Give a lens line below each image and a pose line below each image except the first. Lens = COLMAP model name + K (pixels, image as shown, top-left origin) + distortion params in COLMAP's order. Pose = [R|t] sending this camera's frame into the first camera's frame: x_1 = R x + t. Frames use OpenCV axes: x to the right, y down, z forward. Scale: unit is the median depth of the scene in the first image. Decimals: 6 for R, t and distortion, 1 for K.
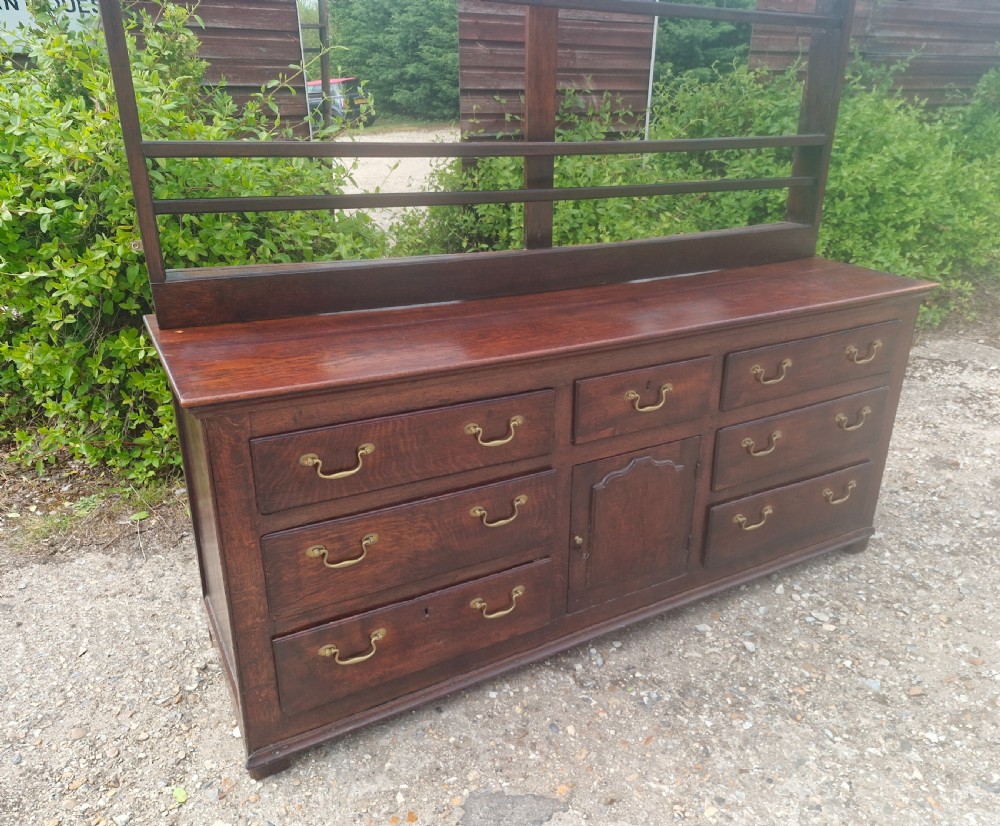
lens RADIAL K [[778.4, 0, 543.7], [0, 778.4, 416.2], [0, 0, 1]] dist [0.062346, -0.062993]
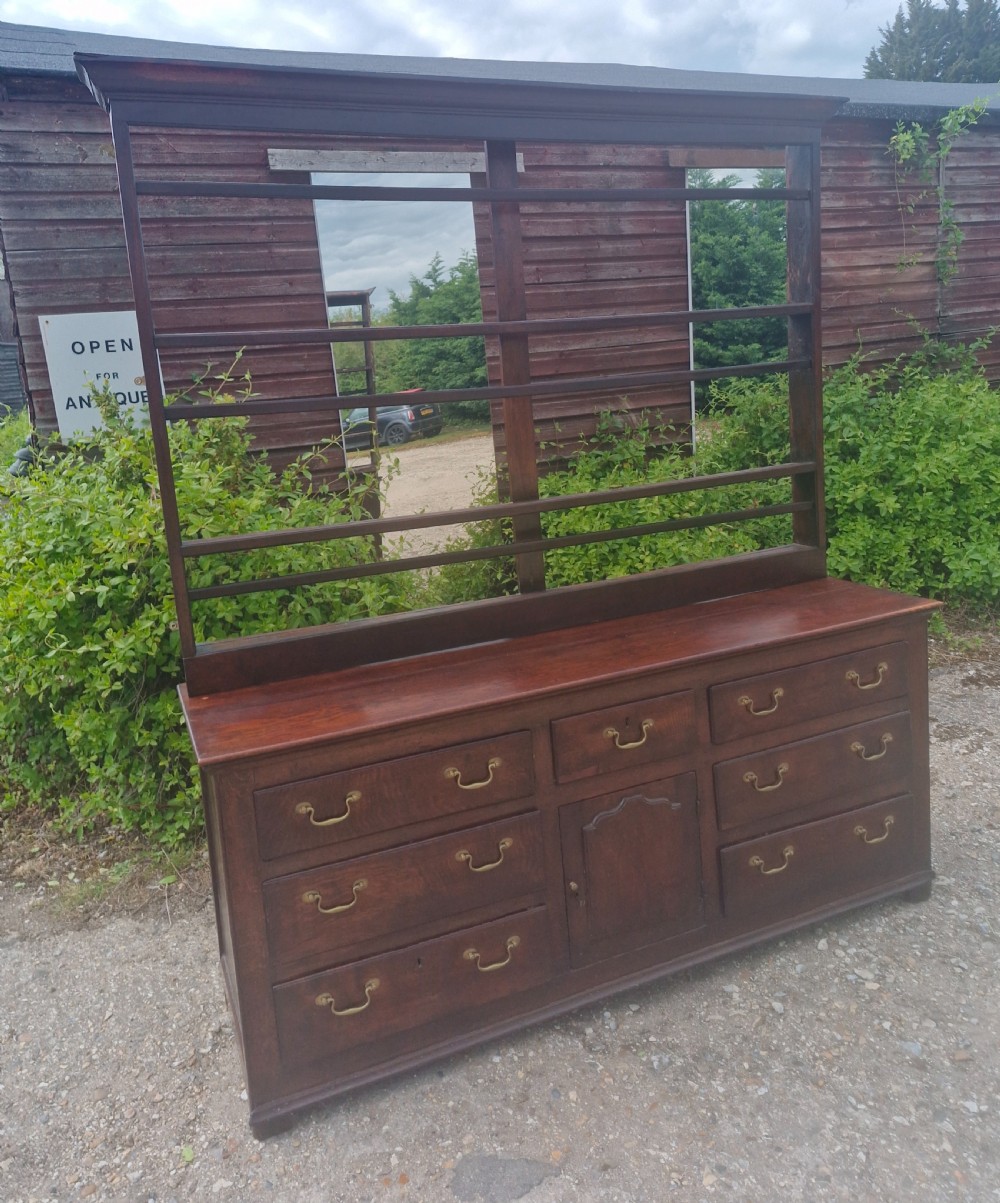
lens RADIAL K [[958.9, 0, 510.5], [0, 958.9, 514.5], [0, 0, 1]] dist [0.039674, -0.029772]
pose [[0.986618, -0.081507, -0.141218, 0.174155], [0.043921, 0.966931, -0.251228, 0.006394], [0.157025, 0.241663, 0.957571, -0.302059]]
